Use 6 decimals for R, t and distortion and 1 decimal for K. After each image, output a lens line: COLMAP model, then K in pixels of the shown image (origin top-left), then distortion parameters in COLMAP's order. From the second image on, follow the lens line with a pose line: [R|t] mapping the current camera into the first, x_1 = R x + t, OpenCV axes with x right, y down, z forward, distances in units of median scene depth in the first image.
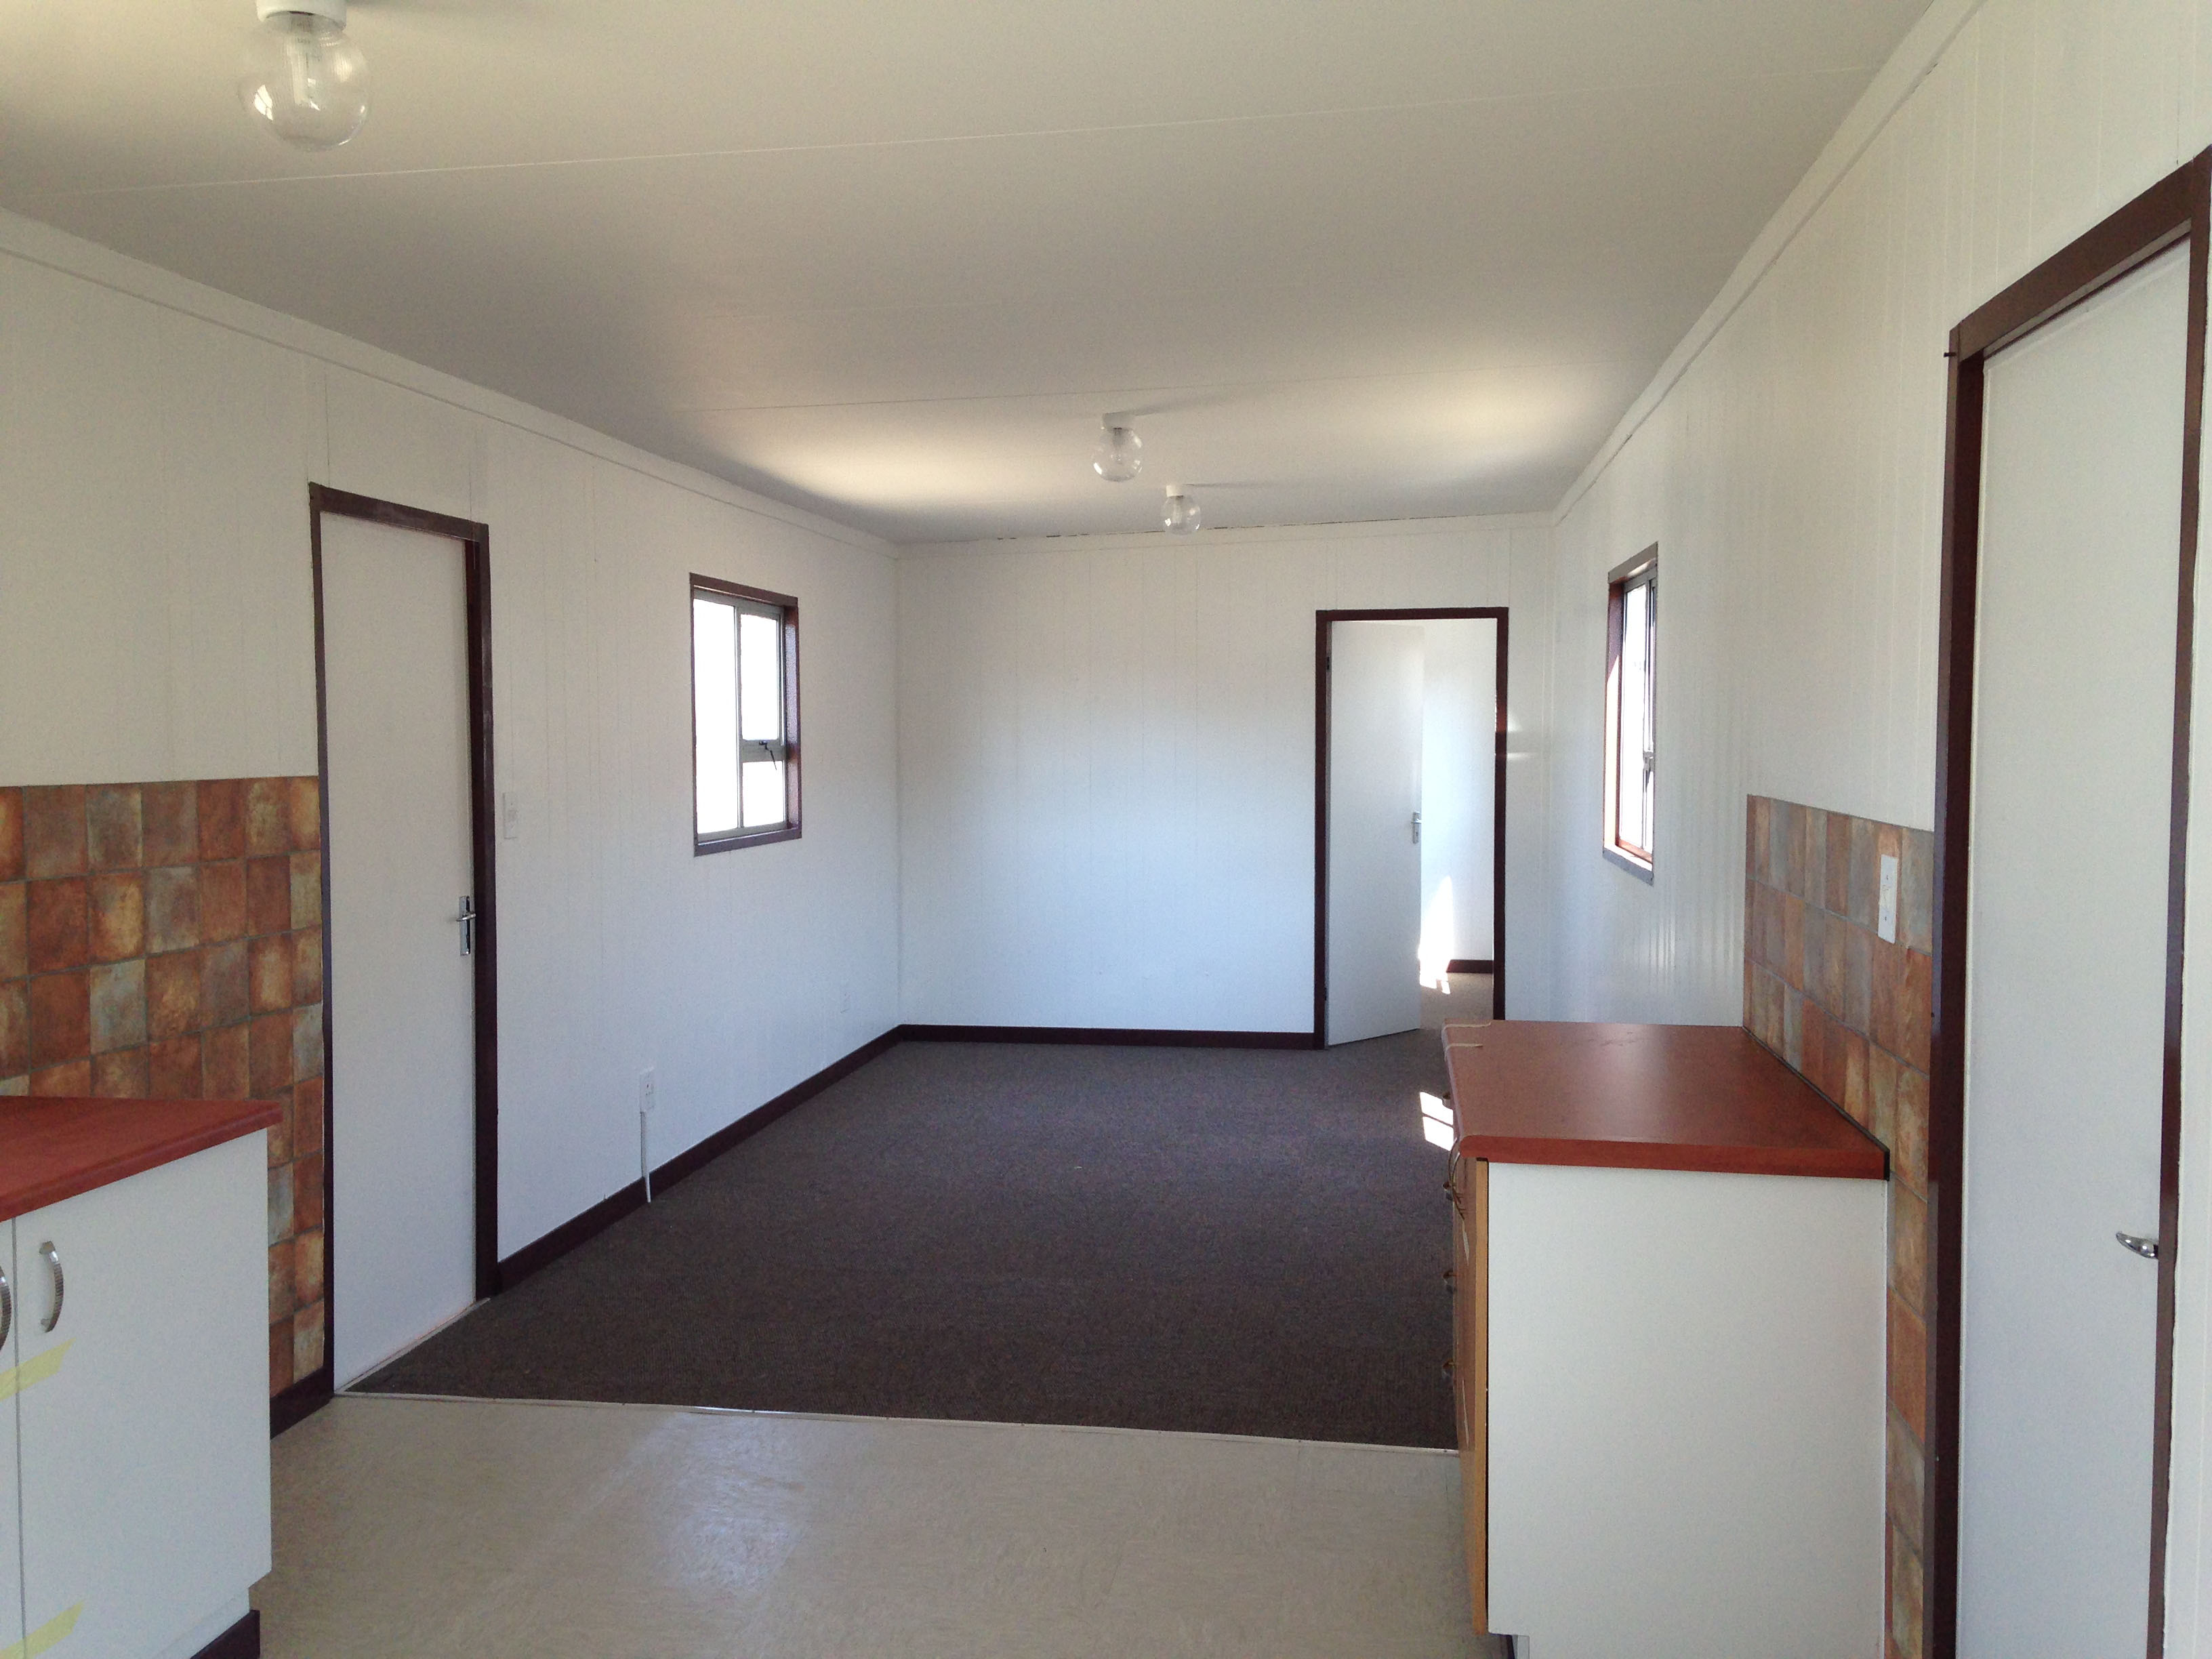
lens RADIAL K [[1978.2, 0, 1106.5], [0, 1978.2, 830.0], [0, 0, 1]] dist [0.020060, 0.006456]
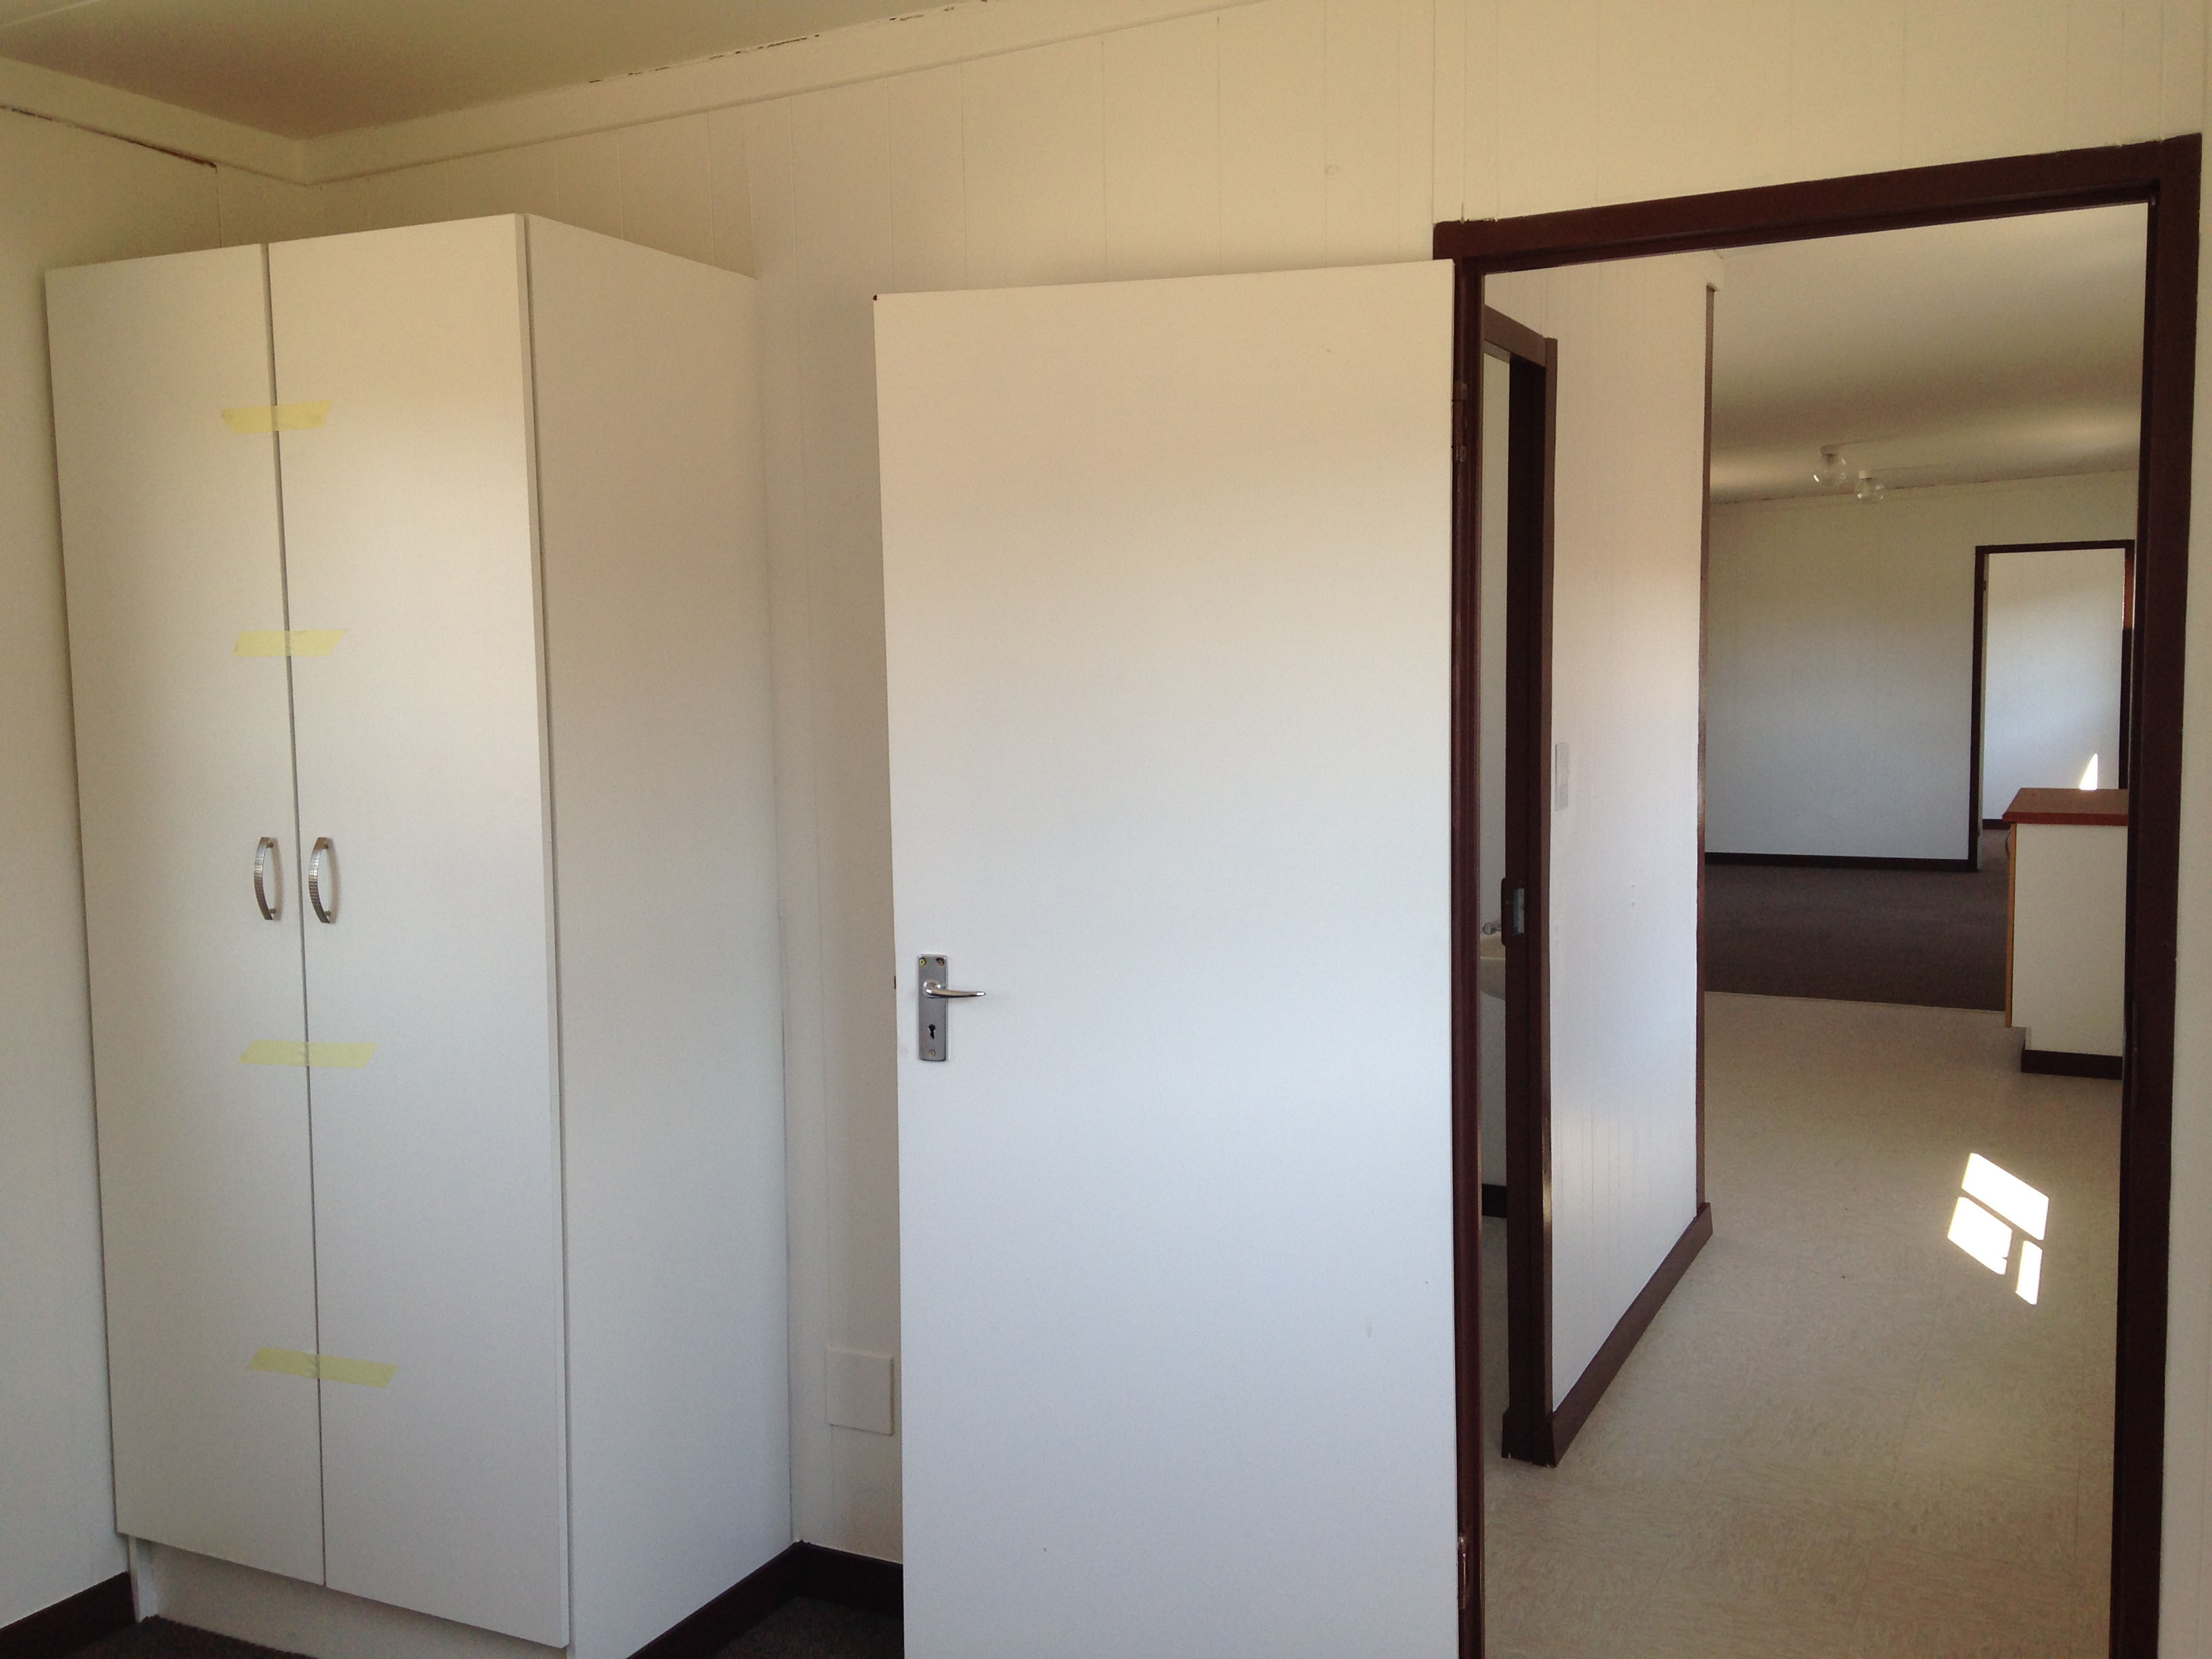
lens RADIAL K [[1978.2, 0, 1102.6], [0, 1978.2, 831.0], [0, 0, 1]] dist [0.020060, 0.006456]
pose [[0.946065, 0.016353, -0.323563, -0.020832], [-0.004828, 0.999326, 0.036390, 0.047253], [0.323940, -0.032865, 0.945507, -0.612546]]
